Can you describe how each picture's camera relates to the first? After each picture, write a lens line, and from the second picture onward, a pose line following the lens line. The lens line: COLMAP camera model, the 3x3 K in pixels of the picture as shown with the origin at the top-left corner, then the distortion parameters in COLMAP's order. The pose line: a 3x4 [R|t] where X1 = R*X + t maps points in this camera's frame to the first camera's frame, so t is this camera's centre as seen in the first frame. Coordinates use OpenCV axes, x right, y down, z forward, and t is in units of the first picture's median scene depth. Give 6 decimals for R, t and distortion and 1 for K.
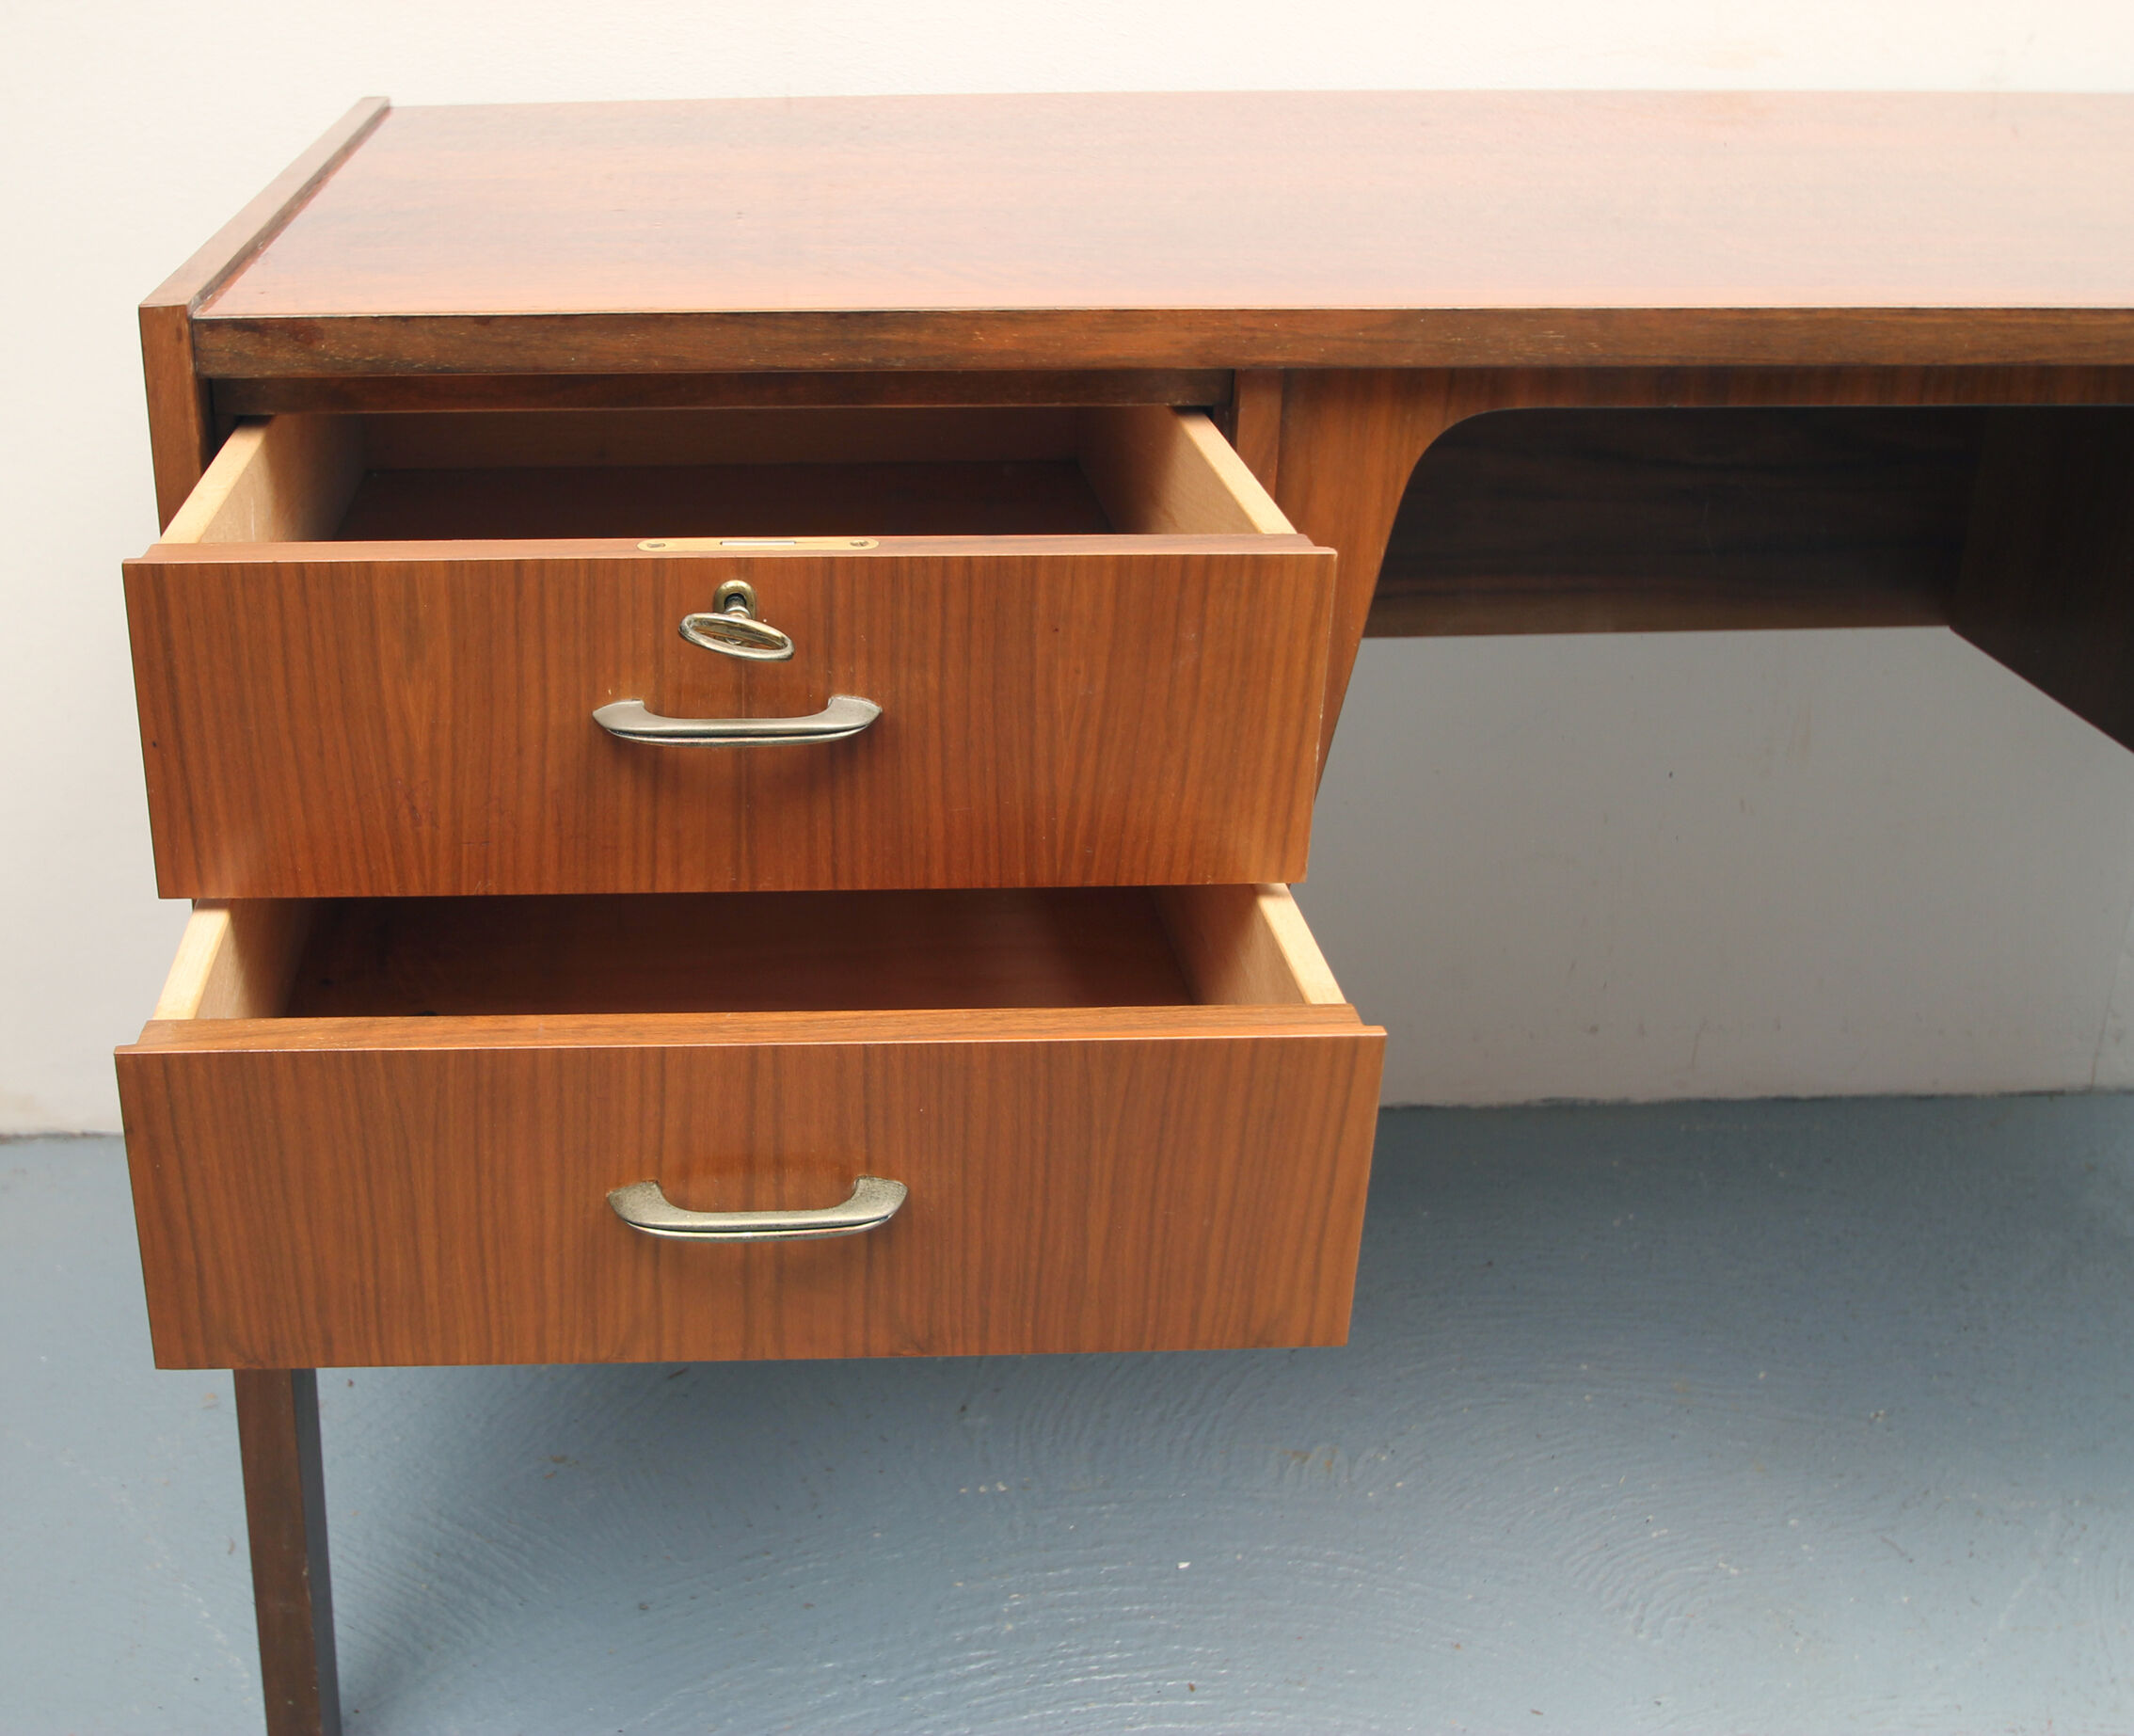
lens RADIAL K [[2448.9, 0, 811.5], [0, 2448.9, 840.5], [0, 0, 1]] dist [-0.061844, 0.000000]
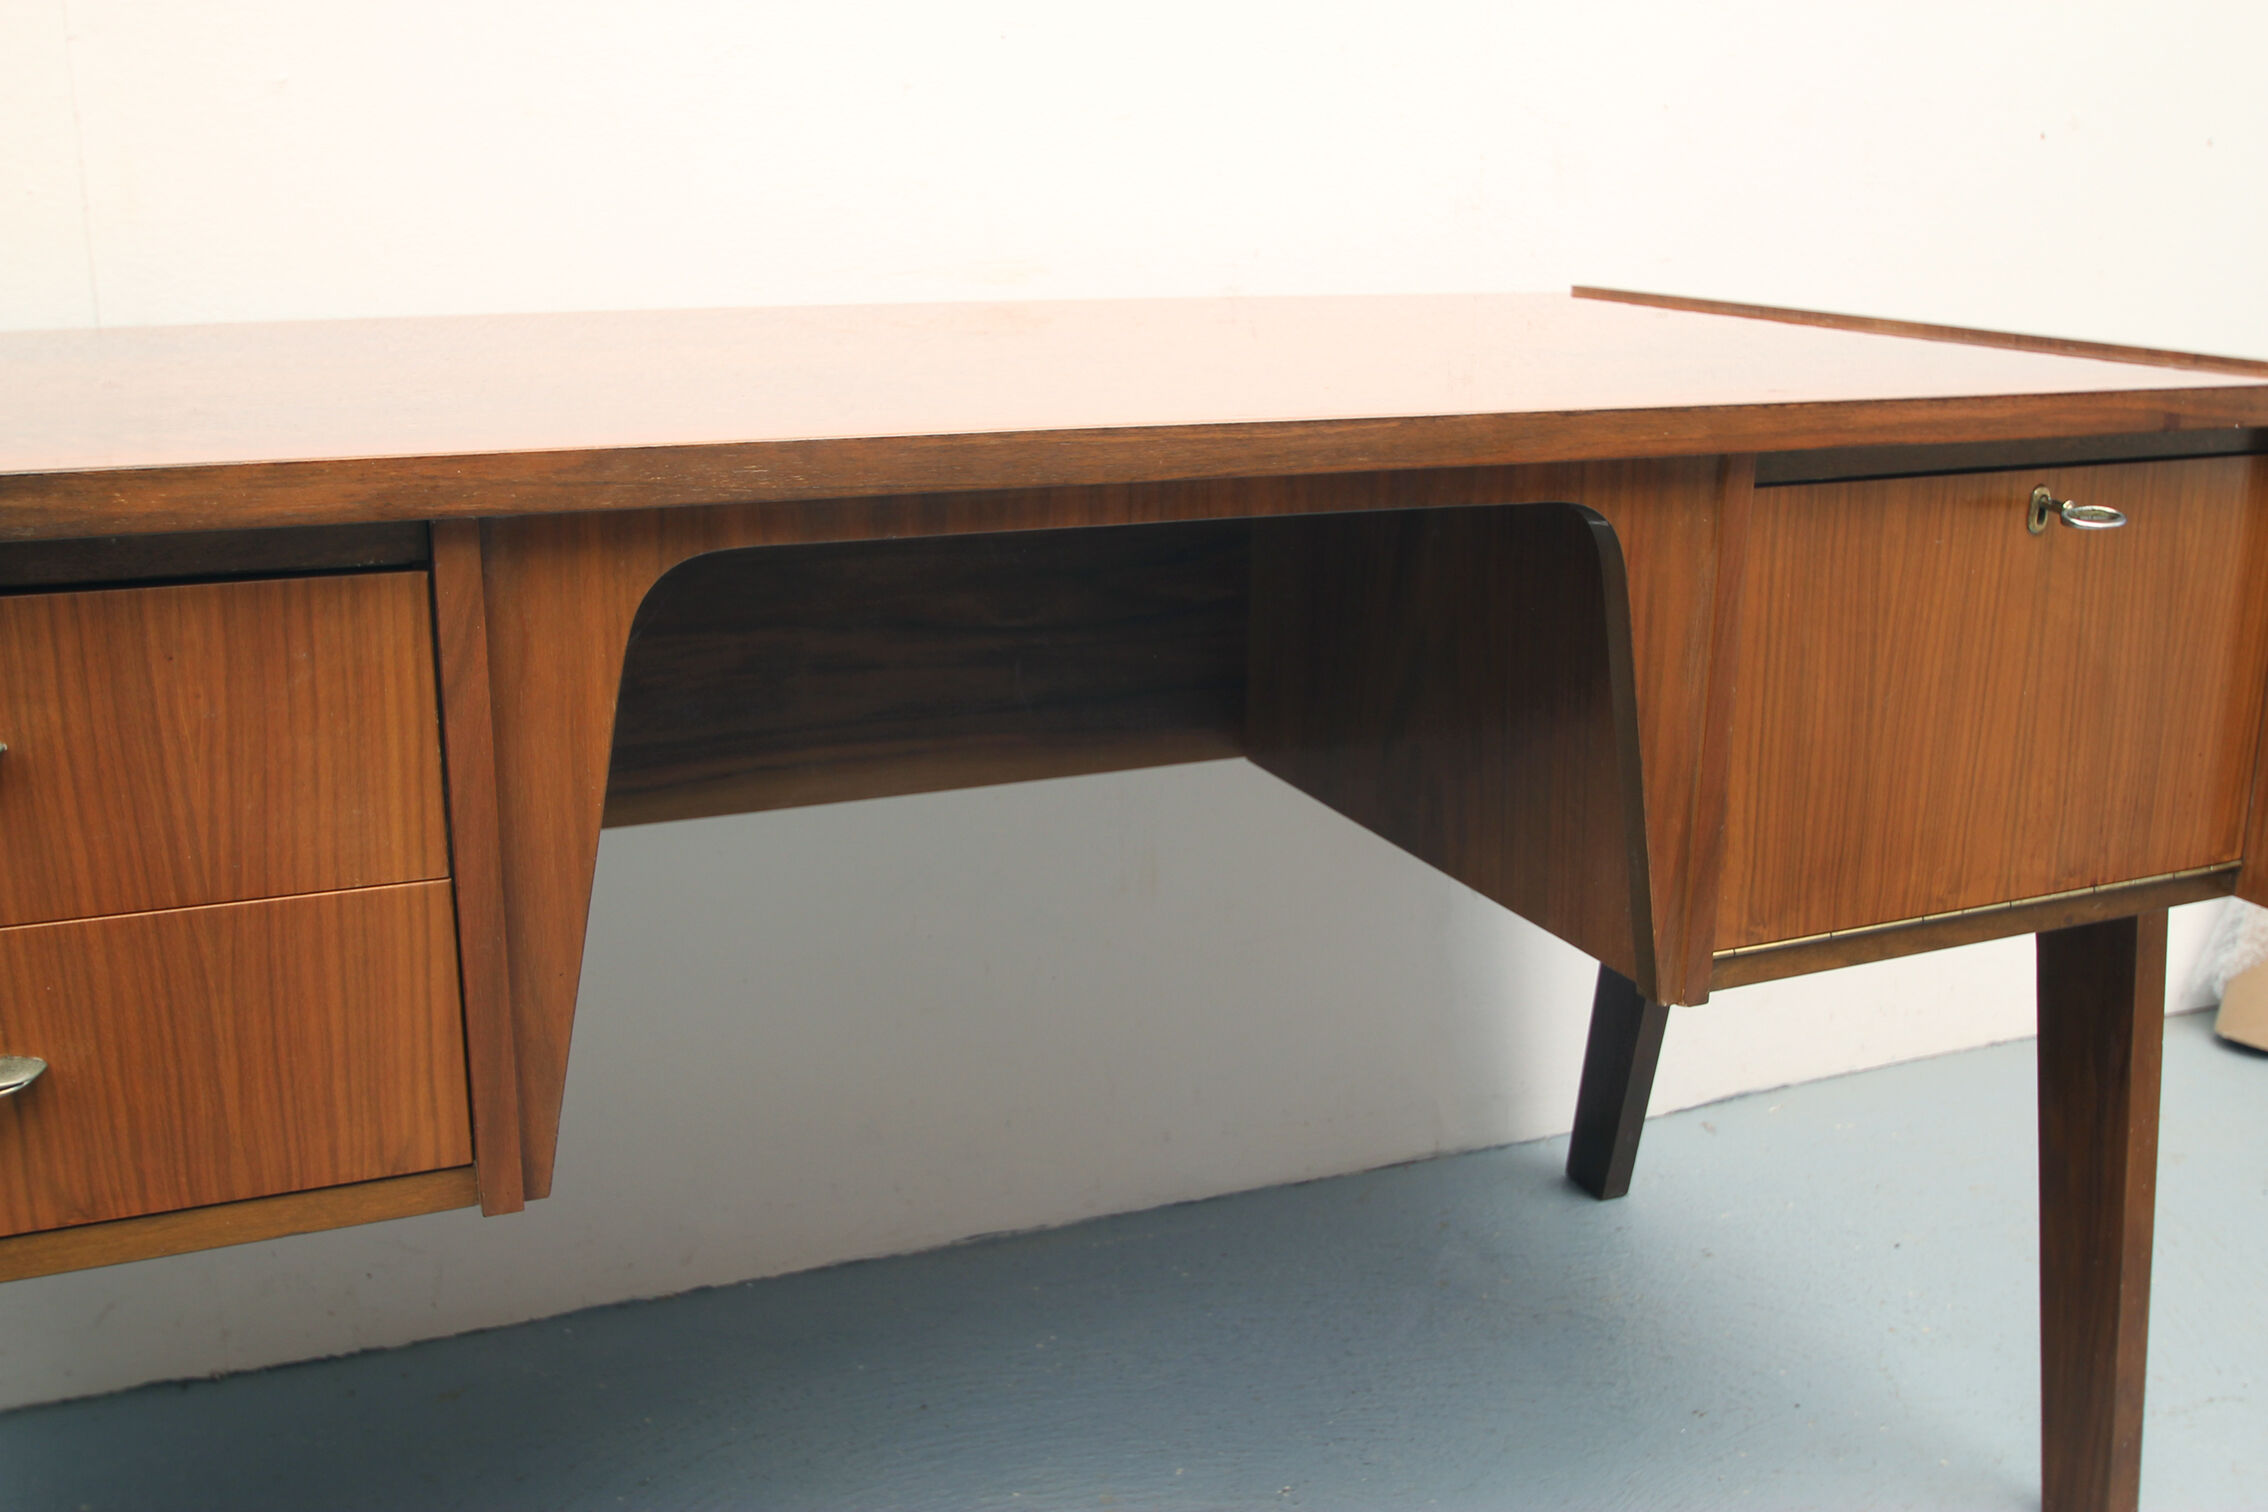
lens RADIAL K [[2113.3, 0, 1108.8], [0, 2113.3, 742.8], [0, 0, 1]] dist [-0.056791, 0.000000]
pose [[0.941120, -0.078817, 0.328757, 0.152908], [0.123553, 0.985362, -0.117460, 0.018743], [-0.314686, 0.151163, 0.937082, 0.175392]]
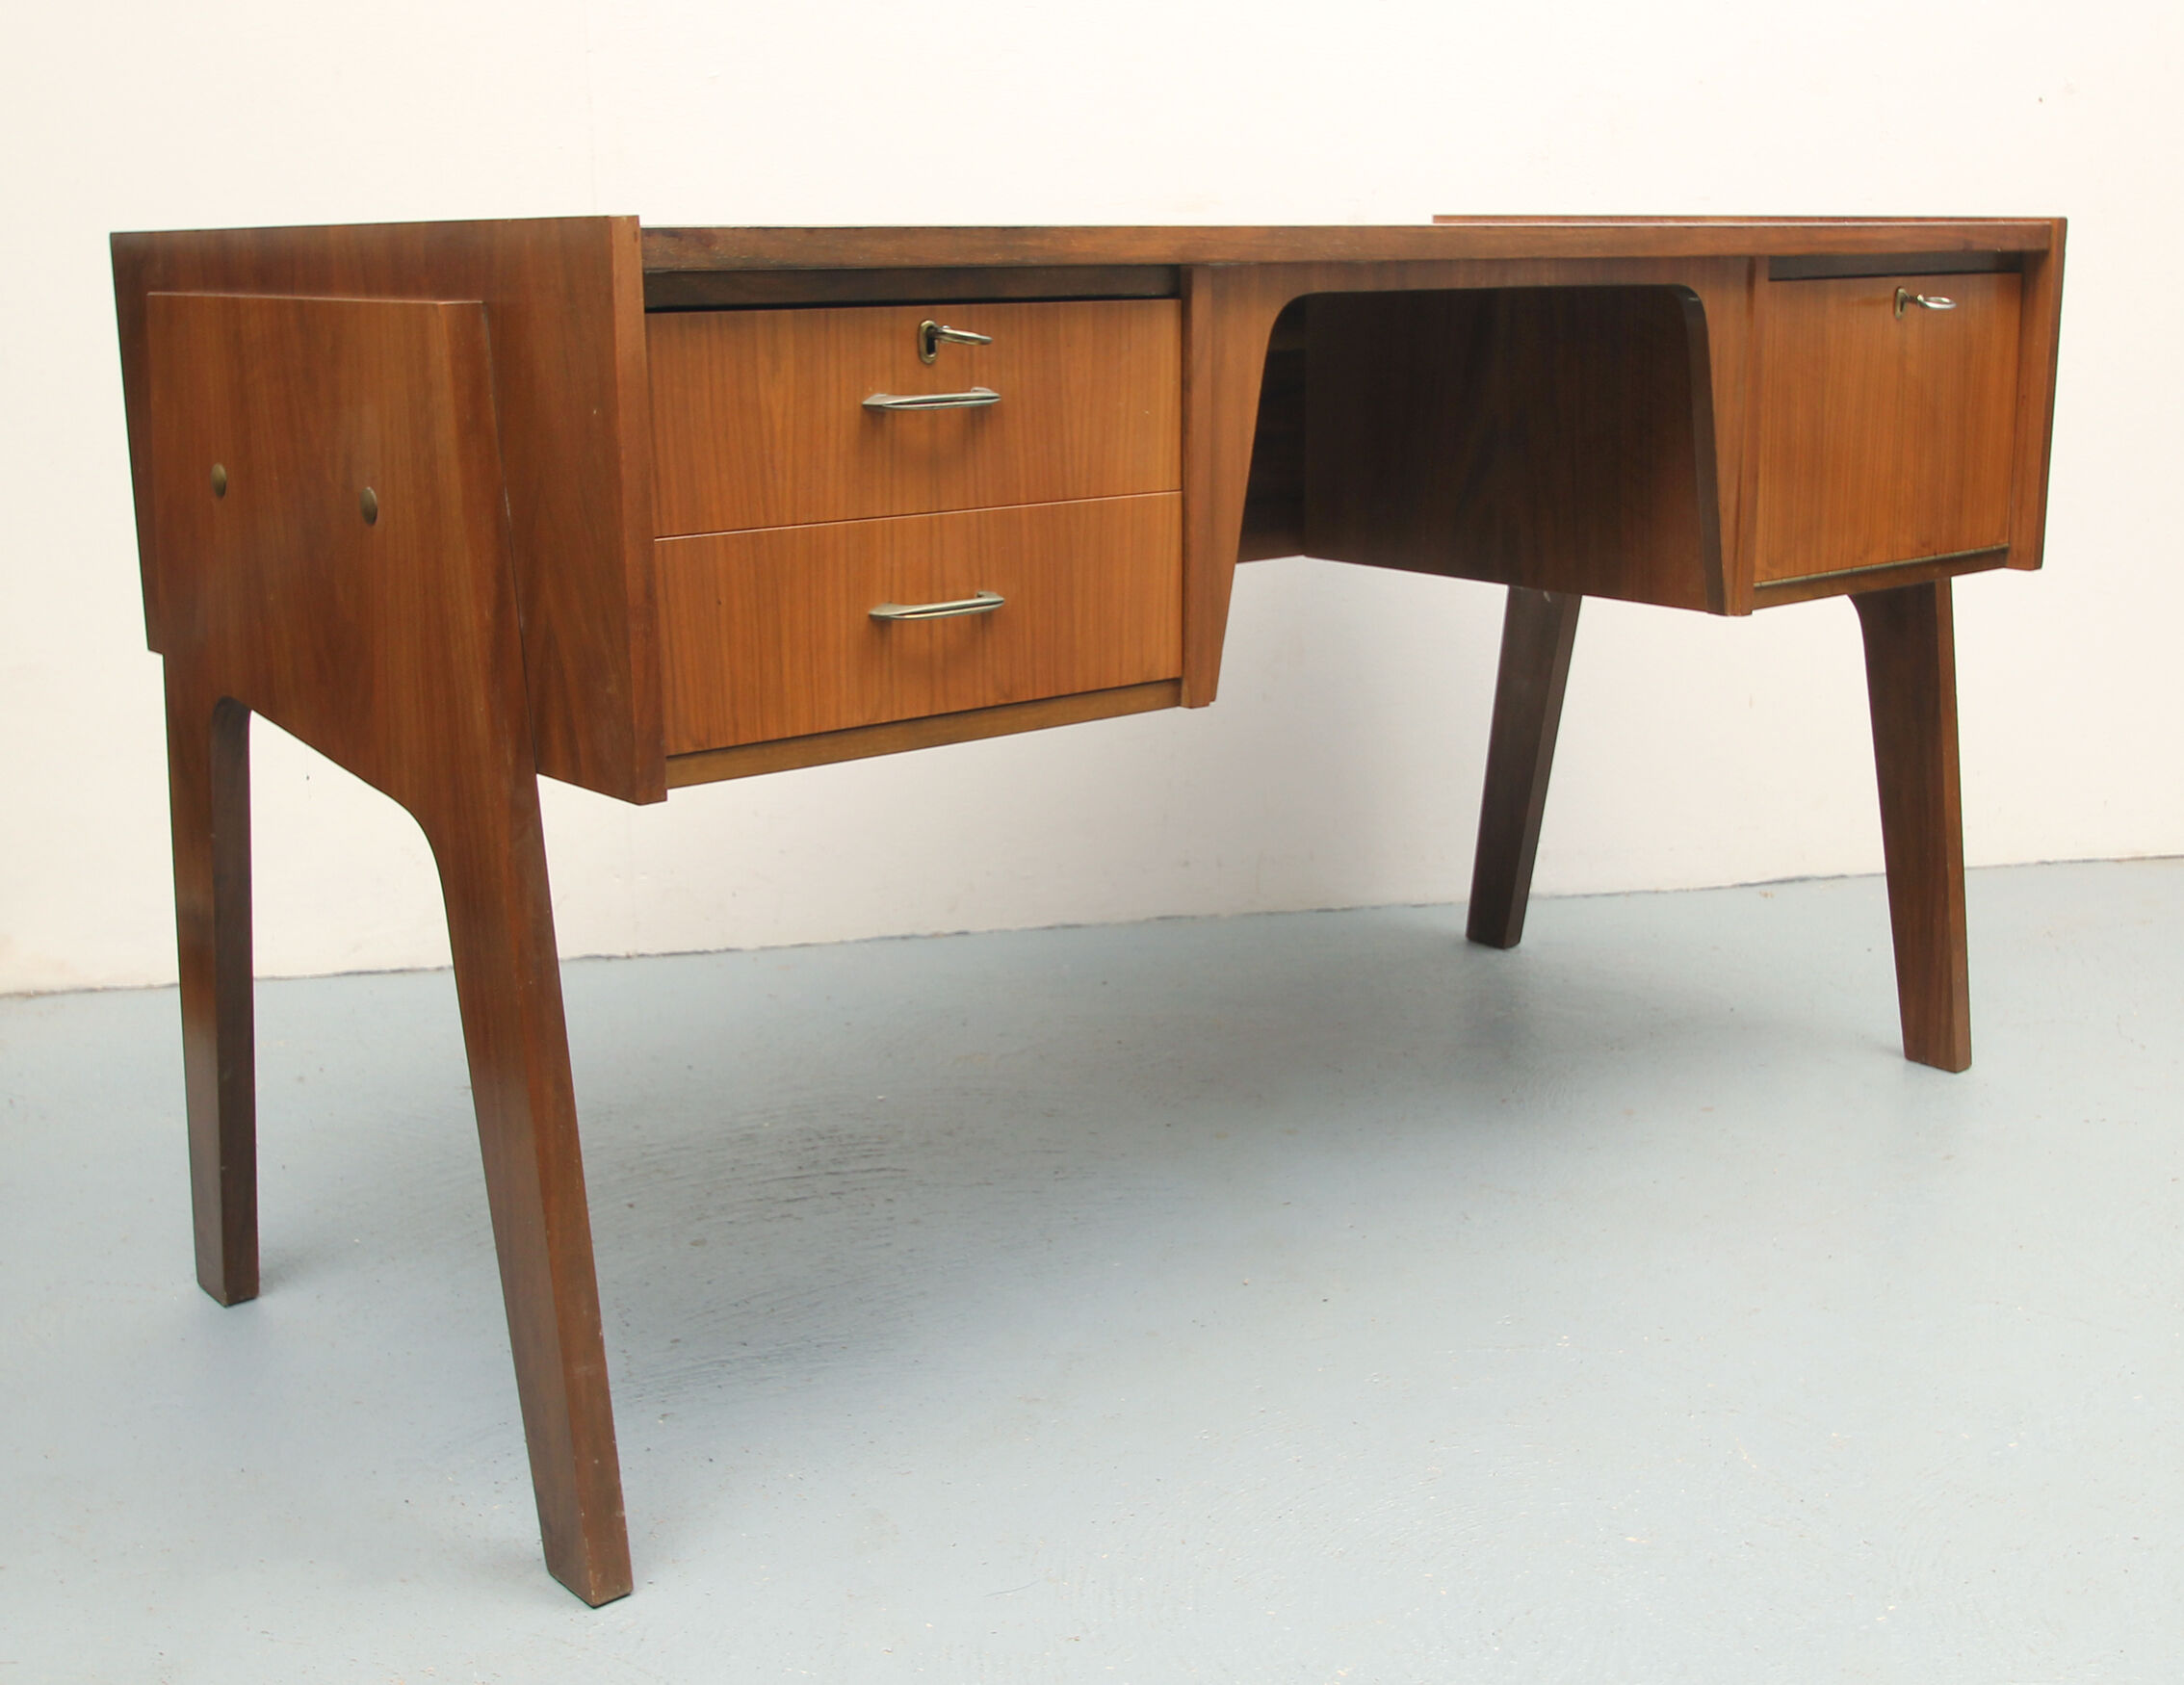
lens RADIAL K [[2572.2, 0, 1106.4], [0, 2572.2, 810.7], [0, 0, 1]] dist [-0.052037, 0.000000]
pose [[0.797716, -0.136877, 0.587293, -0.934119], [0.241456, 0.964921, -0.103080, 0.320926], [-0.552582, 0.224035, 0.802783, -0.252522]]
